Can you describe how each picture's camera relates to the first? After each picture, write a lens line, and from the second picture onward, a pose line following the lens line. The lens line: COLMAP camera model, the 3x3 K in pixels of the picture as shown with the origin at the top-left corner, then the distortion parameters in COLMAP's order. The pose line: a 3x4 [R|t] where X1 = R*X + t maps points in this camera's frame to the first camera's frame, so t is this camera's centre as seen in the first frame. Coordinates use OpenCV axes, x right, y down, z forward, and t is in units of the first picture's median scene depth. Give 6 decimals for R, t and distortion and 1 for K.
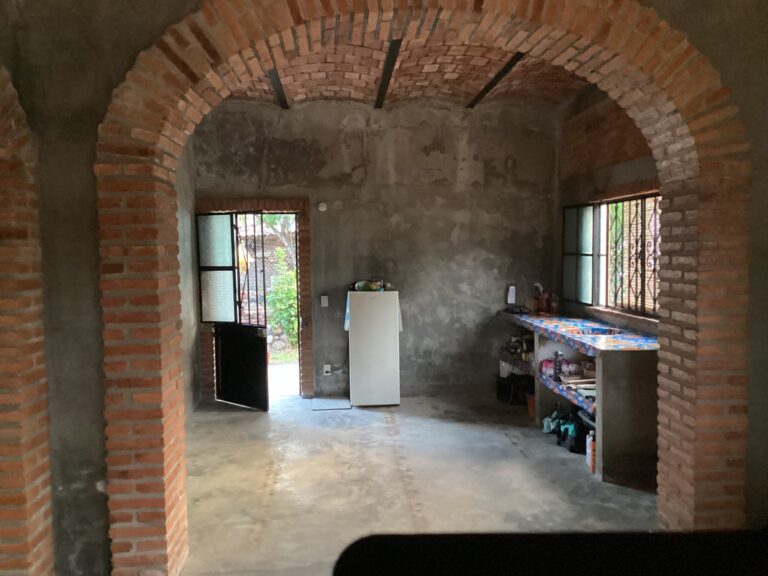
lens RADIAL K [[687.8, 0, 385.0], [0, 687.8, 288.4], [0, 0, 1]] dist [0.034059, -0.012136]
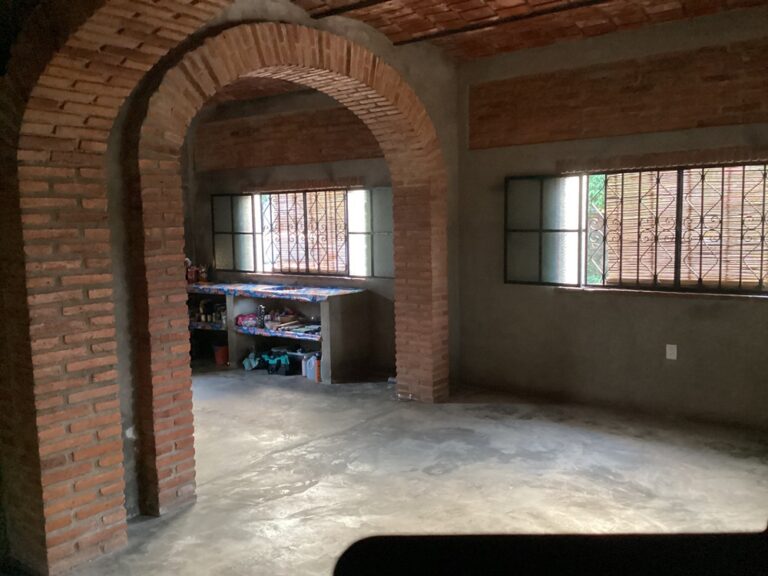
lens RADIAL K [[687.8, 0, 384.3], [0, 687.8, 287.1], [0, 0, 1]] dist [0.034059, -0.012136]
pose [[0.662637, -0.074687, 0.745207, -0.956045], [0.057119, 0.997157, 0.049147, 0.006278], [-0.746759, 0.009999, 0.665019, -0.098969]]
